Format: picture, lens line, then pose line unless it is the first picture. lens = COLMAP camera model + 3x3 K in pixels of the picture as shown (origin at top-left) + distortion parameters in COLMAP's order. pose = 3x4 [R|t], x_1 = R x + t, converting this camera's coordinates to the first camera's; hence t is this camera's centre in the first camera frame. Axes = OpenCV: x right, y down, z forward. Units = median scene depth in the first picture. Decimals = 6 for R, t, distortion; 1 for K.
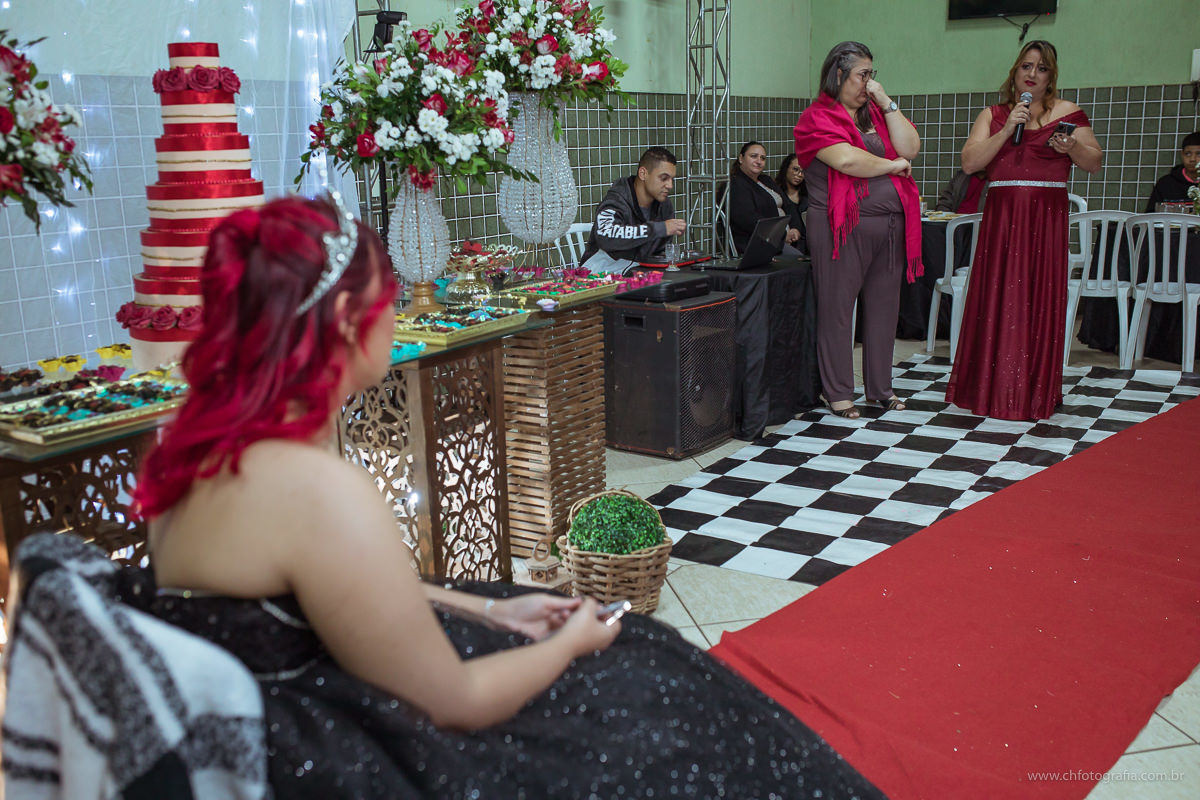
lens RADIAL K [[1140.1, 0, 600.0], [0, 1140.1, 400.0], [0, 0, 1]] dist [-0.065185, 0.092962]
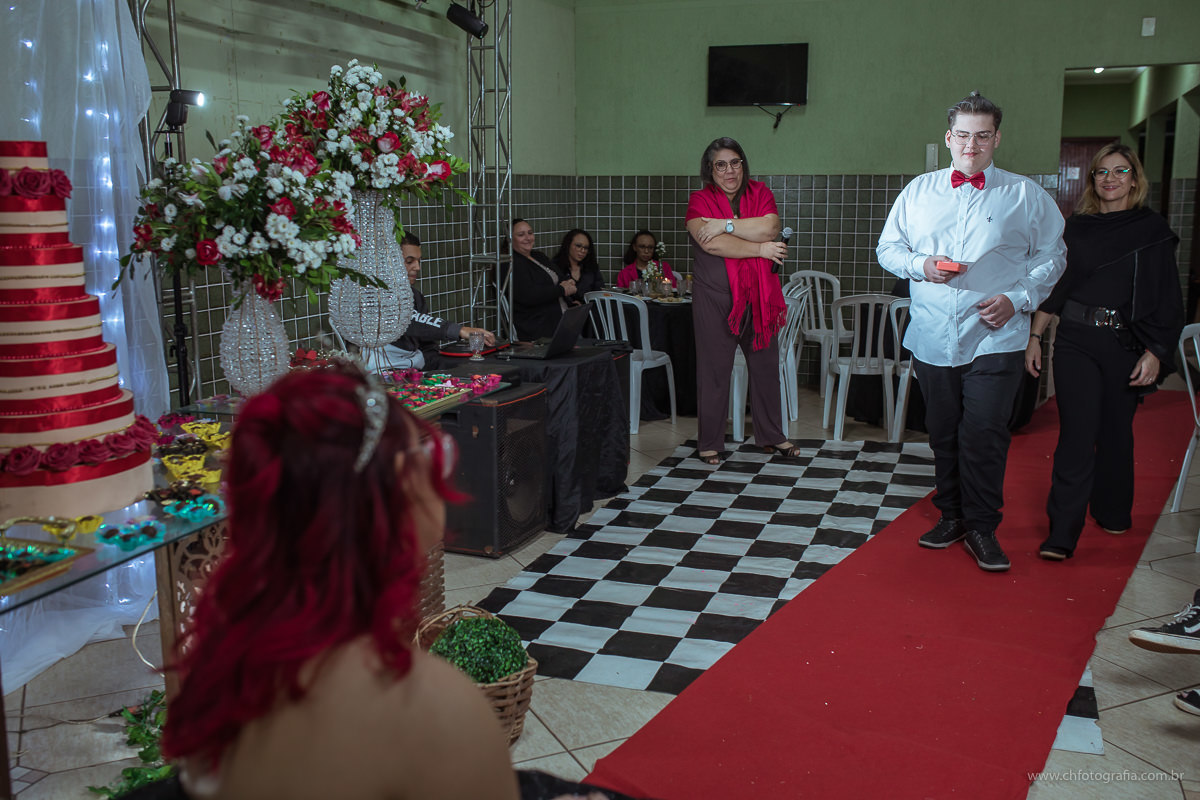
lens RADIAL K [[1140.1, 0, 600.0], [0, 1140.1, 400.0], [0, 0, 1]] dist [-0.065185, 0.092962]
pose [[0.971295, -0.019230, 0.237101, -0.102849], [0.031087, 0.998440, -0.046370, -0.048556], [-0.235839, 0.052410, 0.970378, 0.049535]]
